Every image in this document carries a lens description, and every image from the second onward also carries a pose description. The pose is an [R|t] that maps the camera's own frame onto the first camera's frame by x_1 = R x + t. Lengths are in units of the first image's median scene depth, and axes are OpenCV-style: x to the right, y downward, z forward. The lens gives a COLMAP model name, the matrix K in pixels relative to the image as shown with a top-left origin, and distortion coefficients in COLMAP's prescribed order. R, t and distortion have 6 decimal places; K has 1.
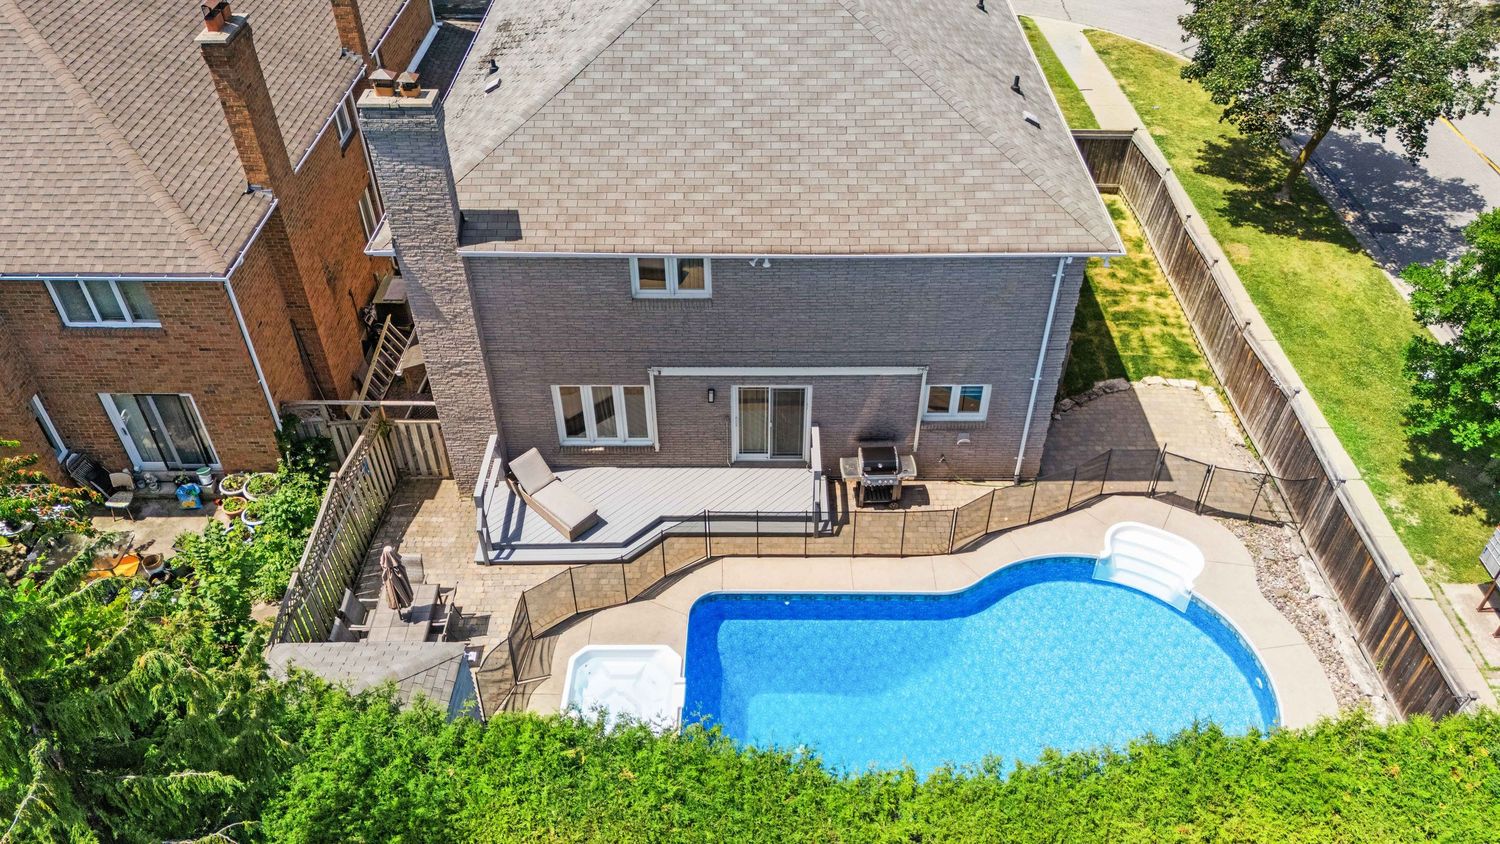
lens RADIAL K [[1109.7, 0, 749.0], [0, 1109.7, 413.3], [0, 0, 1]] dist [0.065406, -0.066101]
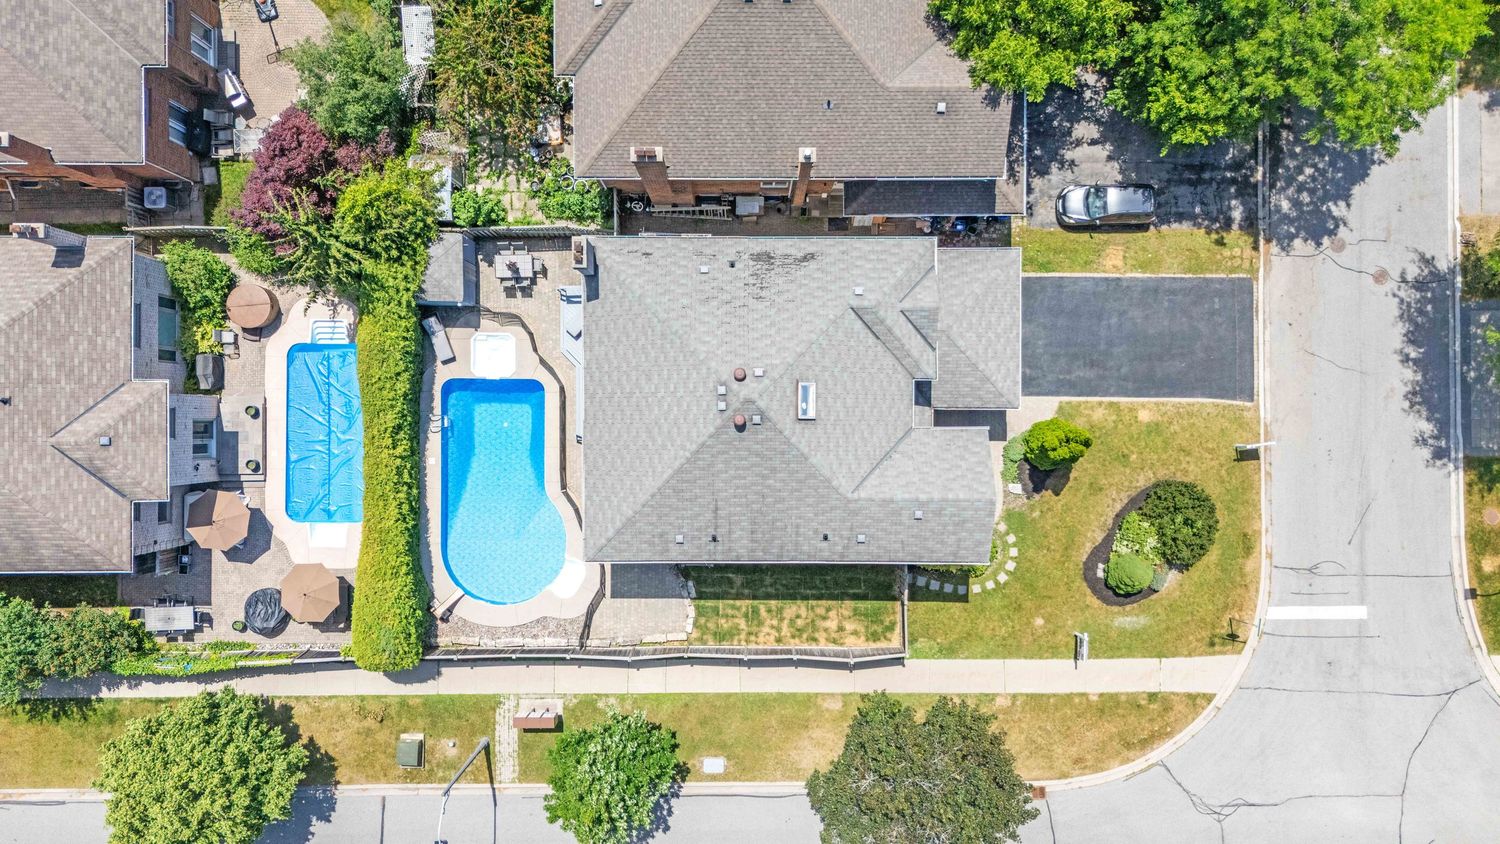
lens RADIAL K [[1109.7, 0, 752.6], [0, 1109.7, 421.0], [0, 0, 1]] dist [0.065406, -0.066101]
pose [[0.004798, 0.999987, -0.001793, 0.042775], [-0.646227, 0.004469, 0.763132, -1.893994], [0.763130, -0.002503, 0.646240, -0.197120]]
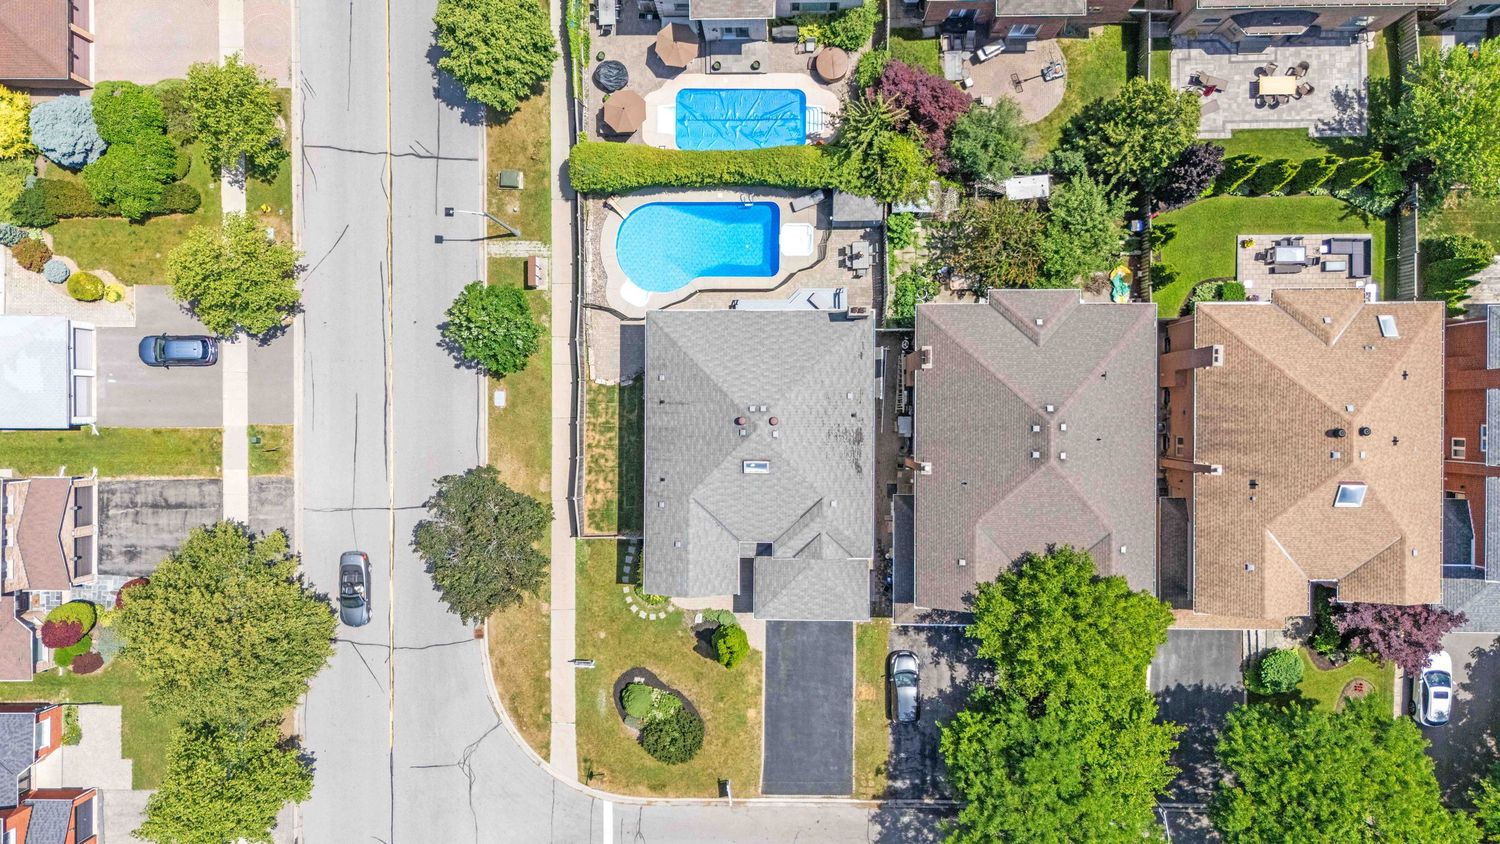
lens RADIAL K [[1109.7, 0, 752.1], [0, 1109.7, 421.8], [0, 0, 1]] dist [0.065406, -0.066101]
pose [[-0.999458, 0.000733, 0.032913, -0.077578], [0.024530, -0.650188, 0.759378, -2.529139], [0.021957, 0.759773, 0.649817, -0.779960]]
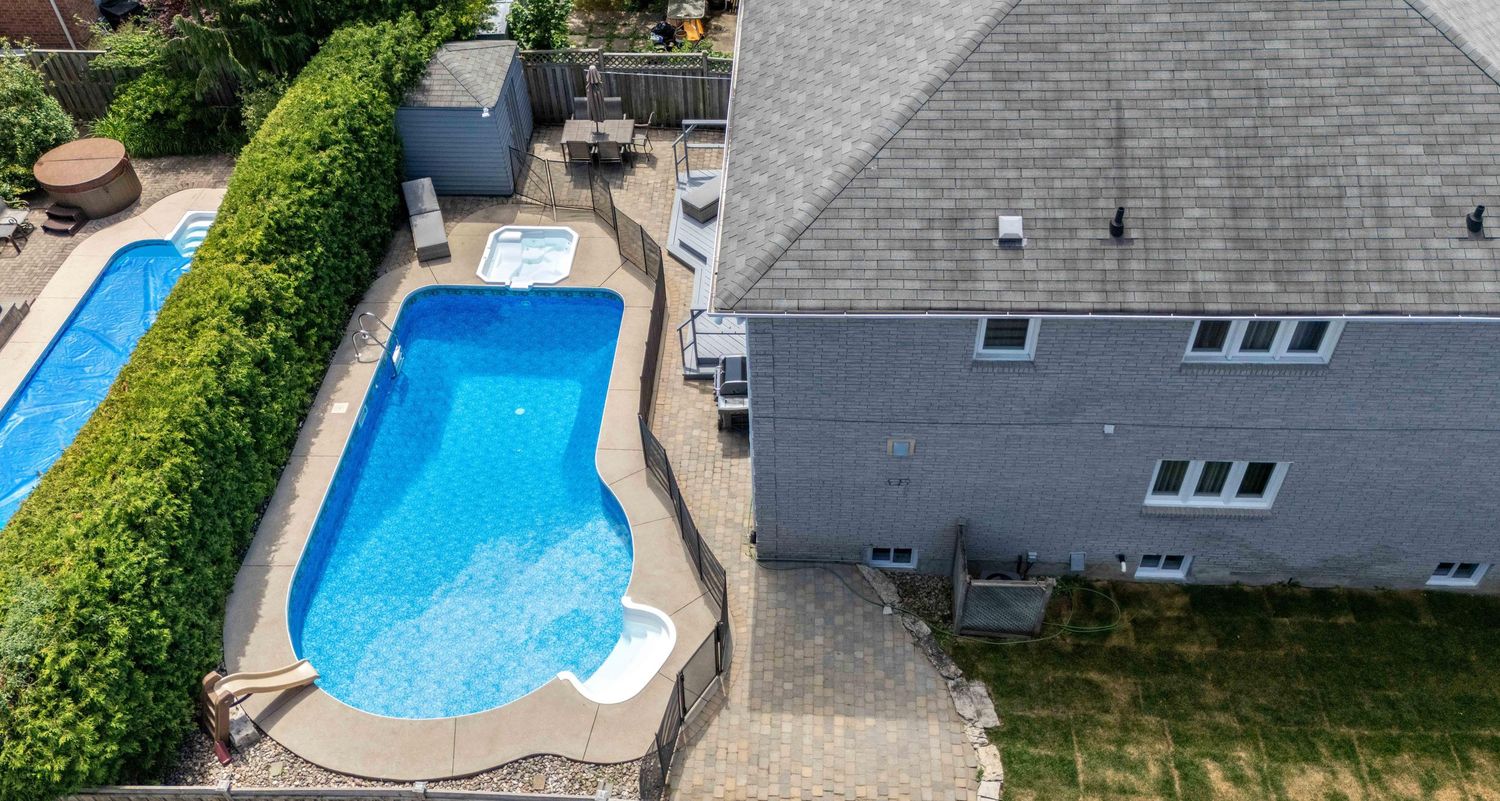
lens RADIAL K [[1165.1, 0, 753.0], [0, 1165.1, 405.4], [0, 0, 1]] dist [0.049024, -0.010879]
pose [[-0.041335, 0.710522, -0.702460, 0.826011], [-0.622284, 0.531745, 0.574465, -0.514800], [0.781700, 0.460875, 0.420167, 0.641194]]
